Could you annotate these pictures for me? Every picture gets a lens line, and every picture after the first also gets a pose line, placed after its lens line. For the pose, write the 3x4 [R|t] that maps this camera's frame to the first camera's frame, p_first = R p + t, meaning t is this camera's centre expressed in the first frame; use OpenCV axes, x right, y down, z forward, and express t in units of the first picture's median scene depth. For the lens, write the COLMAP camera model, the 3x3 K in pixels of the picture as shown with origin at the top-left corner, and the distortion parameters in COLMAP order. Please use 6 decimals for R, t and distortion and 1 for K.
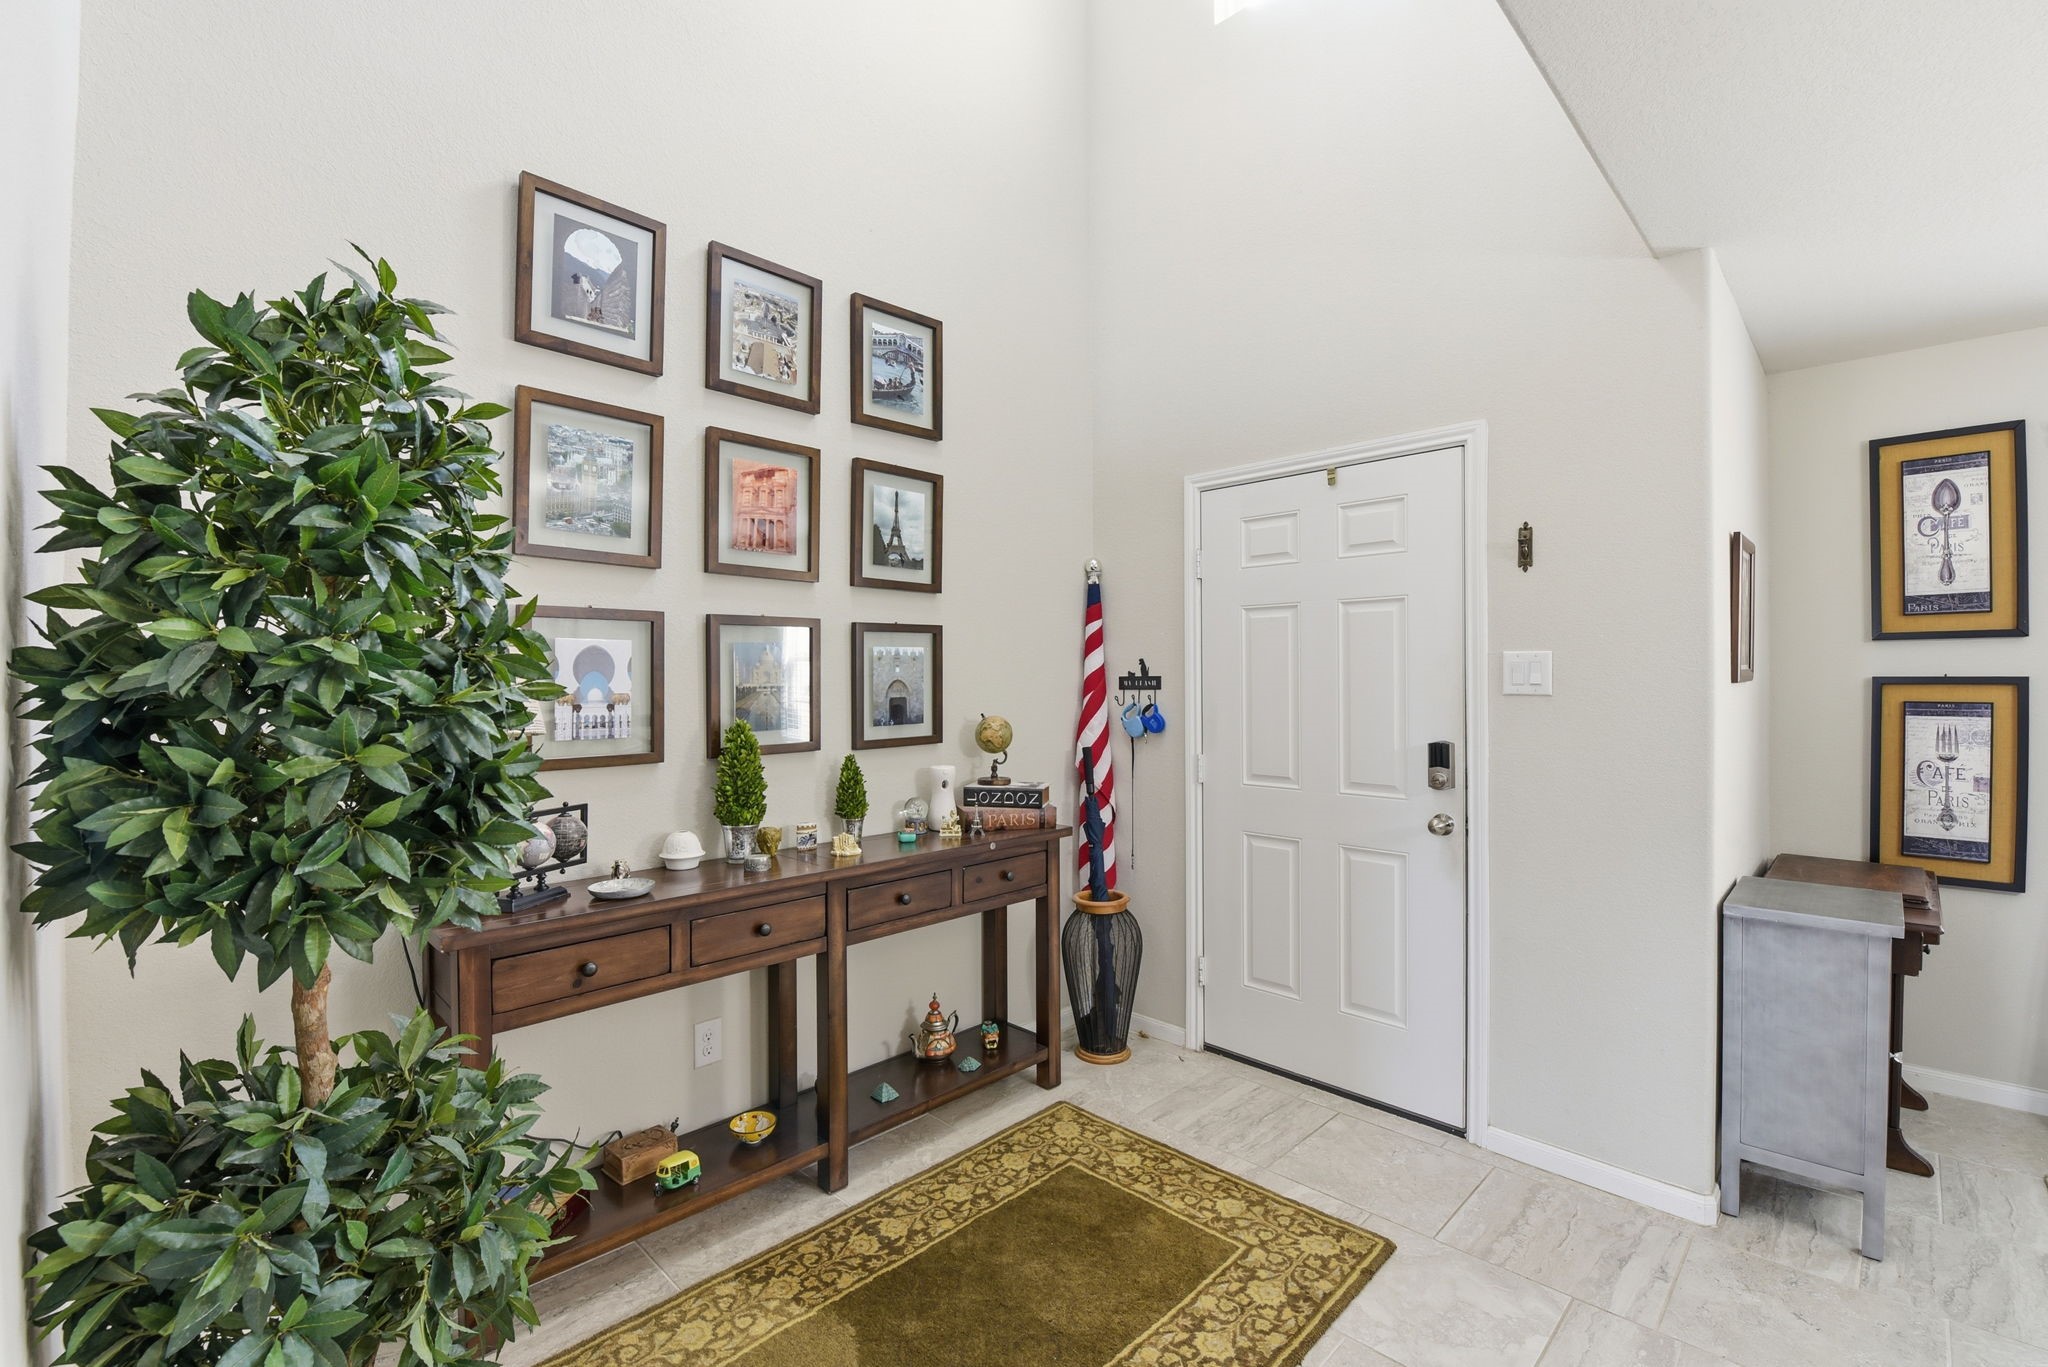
lens RADIAL K [[898.9, 0, 1024.8], [0, 898.9, 681.2], [0, 0, 1]] dist [-0.004055, -0.008039]
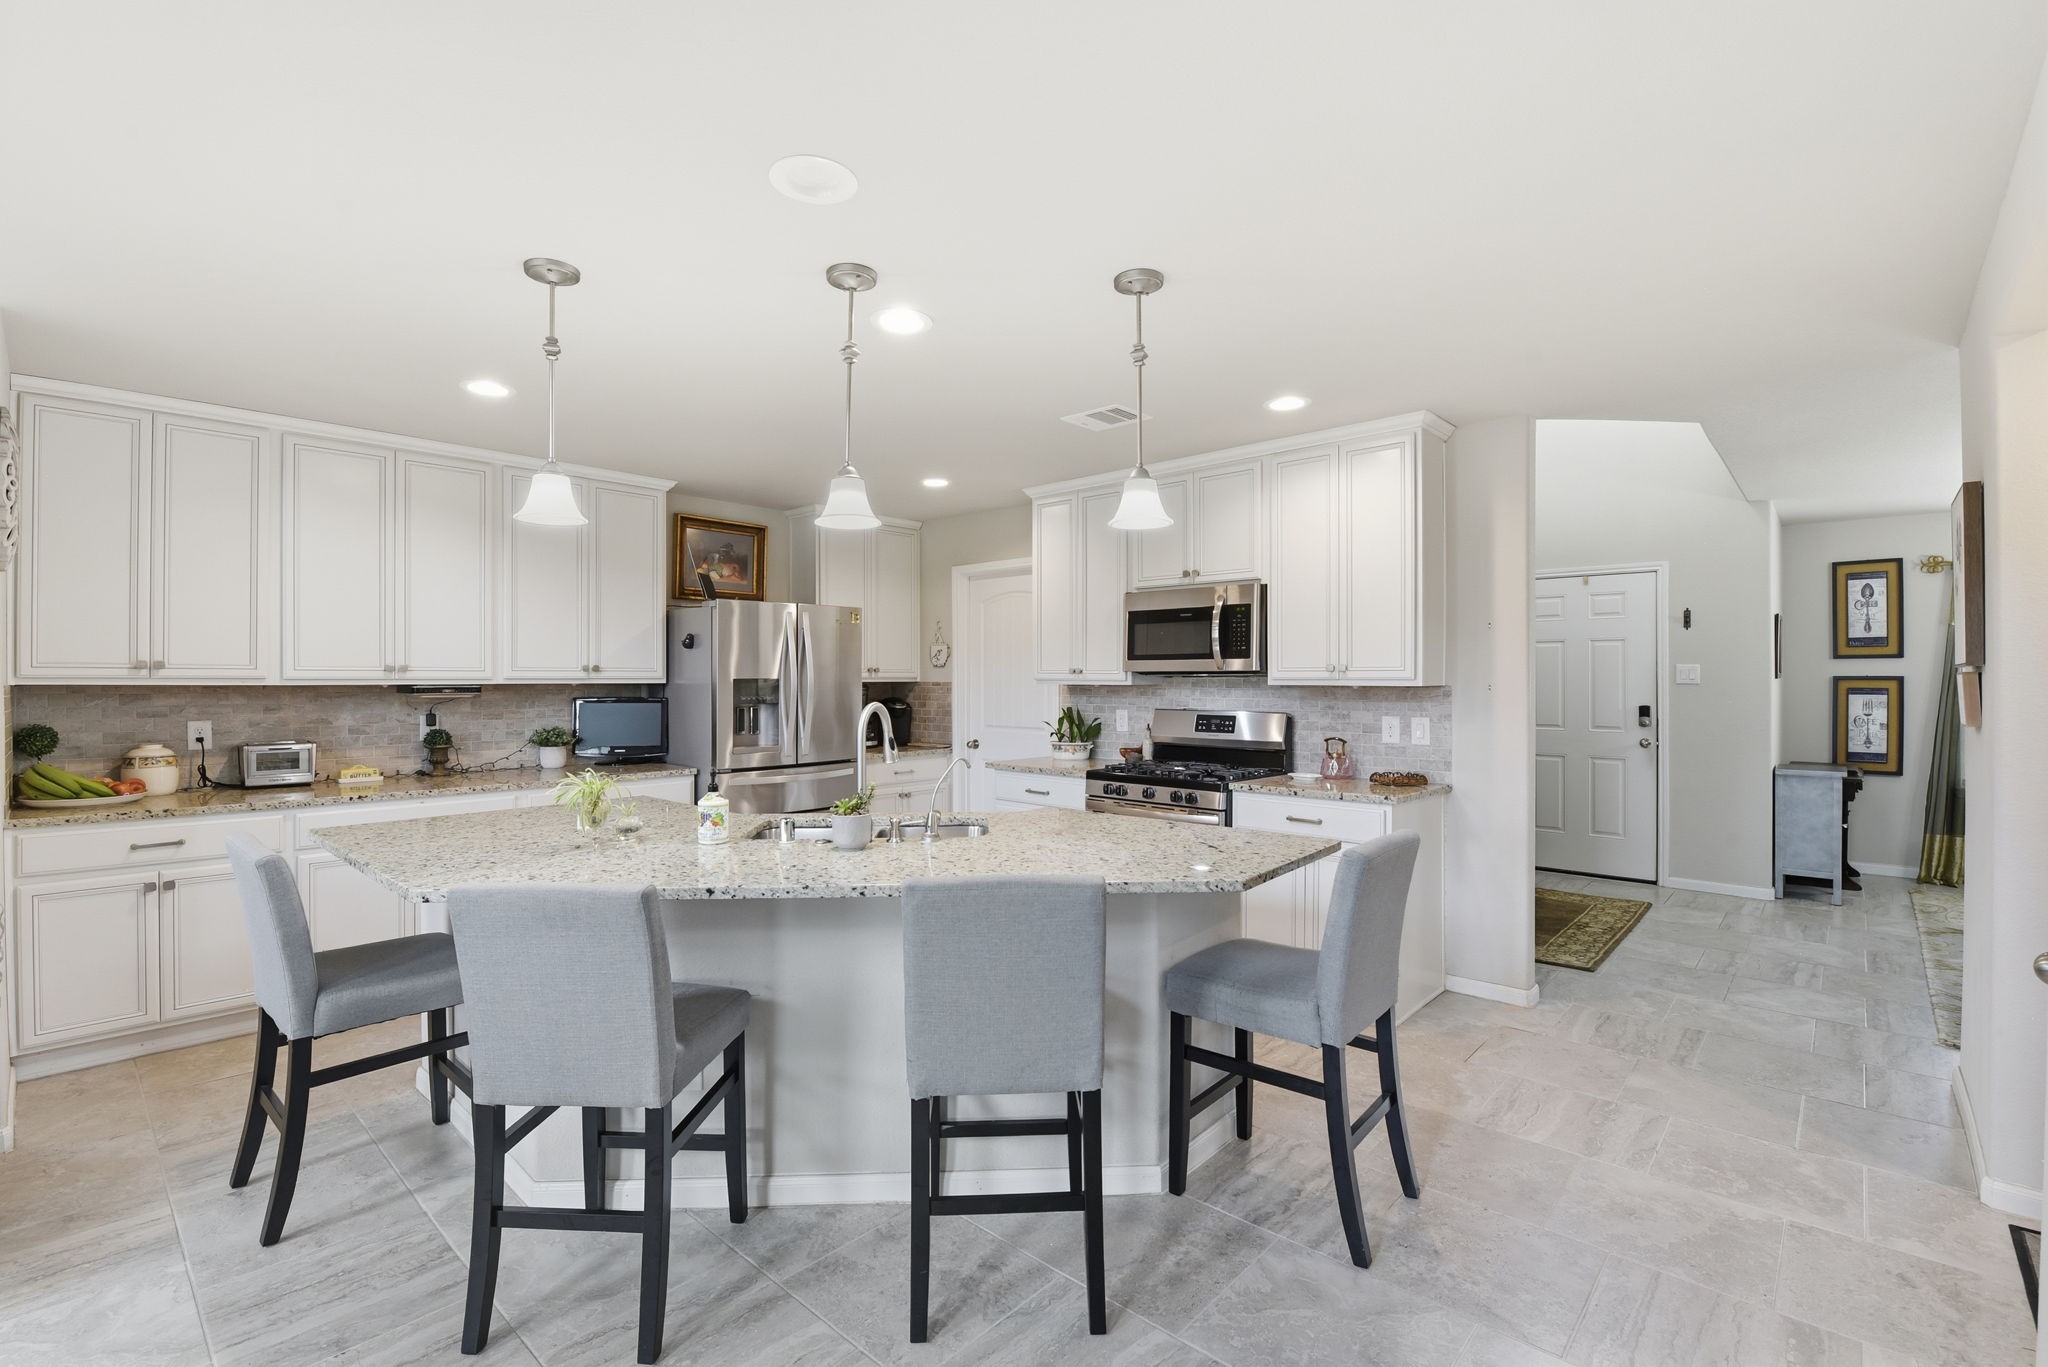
lens RADIAL K [[923.7, 0, 1020.4], [0, 923.7, 673.6], [0, 0, 1]] dist [-0.016259, -0.000559]
pose [[0.999320, 0.002462, 0.036795, -1.098389], [-0.002322, 0.999990, -0.003836, 0.002085], [-0.036804, 0.003748, 0.999315, -1.135412]]
